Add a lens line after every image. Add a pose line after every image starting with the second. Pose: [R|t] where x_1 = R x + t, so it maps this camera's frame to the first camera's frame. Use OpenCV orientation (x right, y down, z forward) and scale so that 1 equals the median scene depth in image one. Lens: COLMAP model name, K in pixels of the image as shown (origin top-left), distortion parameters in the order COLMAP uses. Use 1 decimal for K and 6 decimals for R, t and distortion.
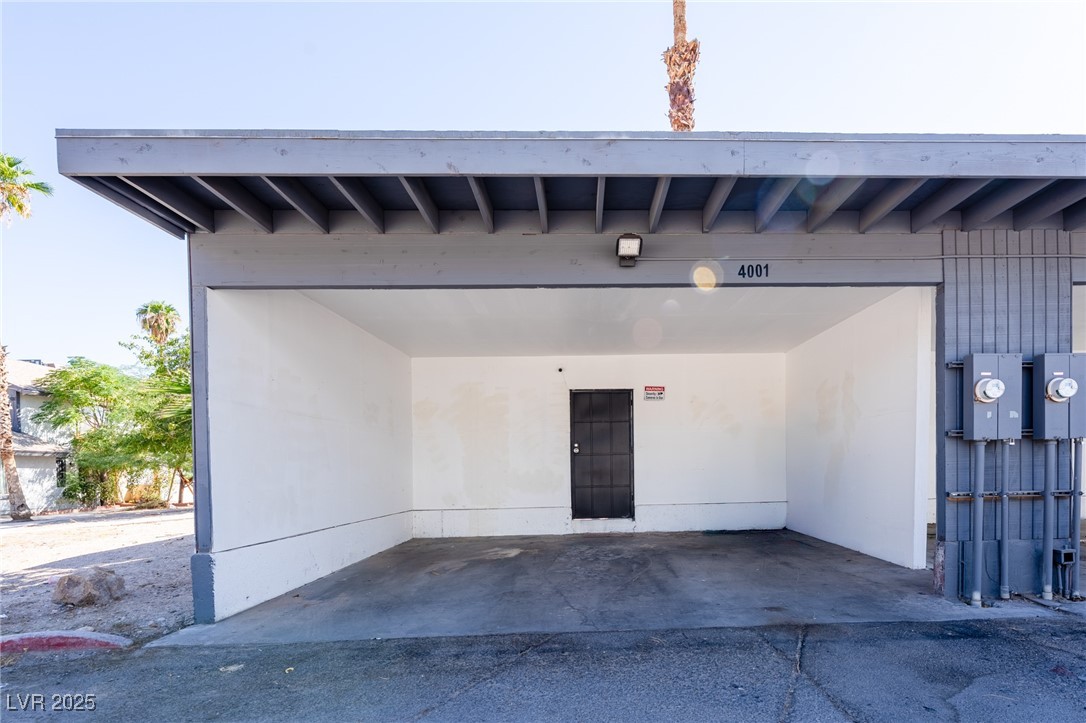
lens RADIAL K [[569.9, 0, 608.6], [0, 569.9, 475.9], [0, 0, 1]] dist [-0.000455, 0.000580]
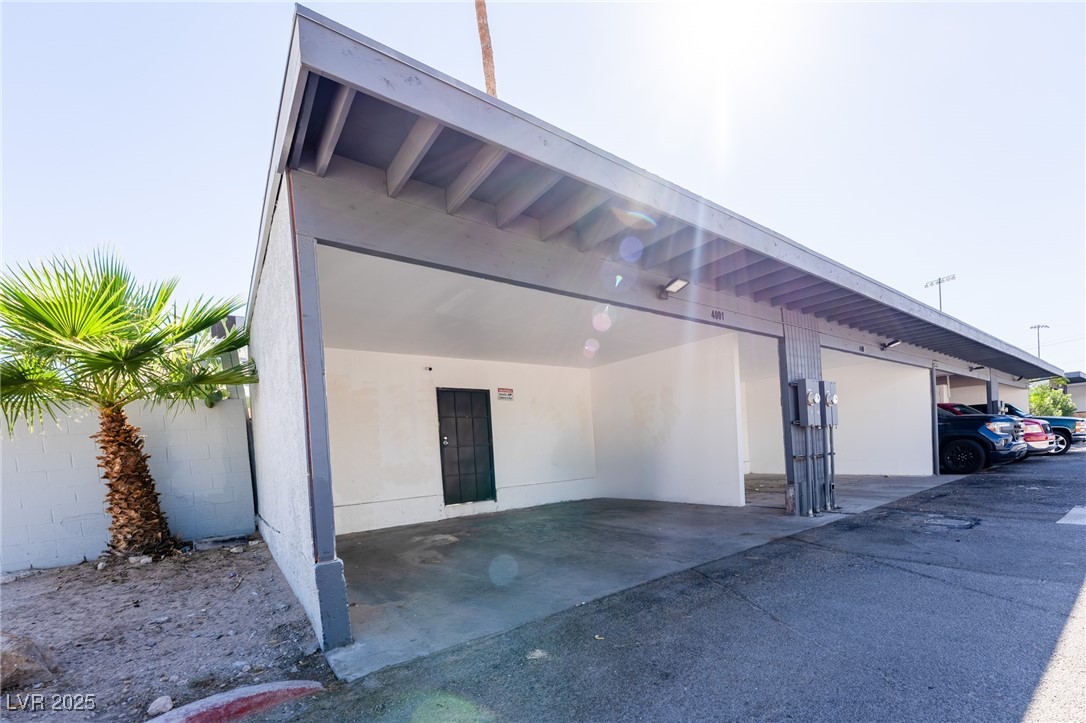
lens RADIAL K [[468.8, 0, 595.6], [0, 468.8, 454.1], [0, 0, 1]] dist [-0.002391, -0.000513]
pose [[0.793366, -0.033468, 0.607824, -0.381012], [0.053283, 0.998473, -0.014570, 0.005841], [-0.606409, 0.043946, 0.793938, 0.107360]]
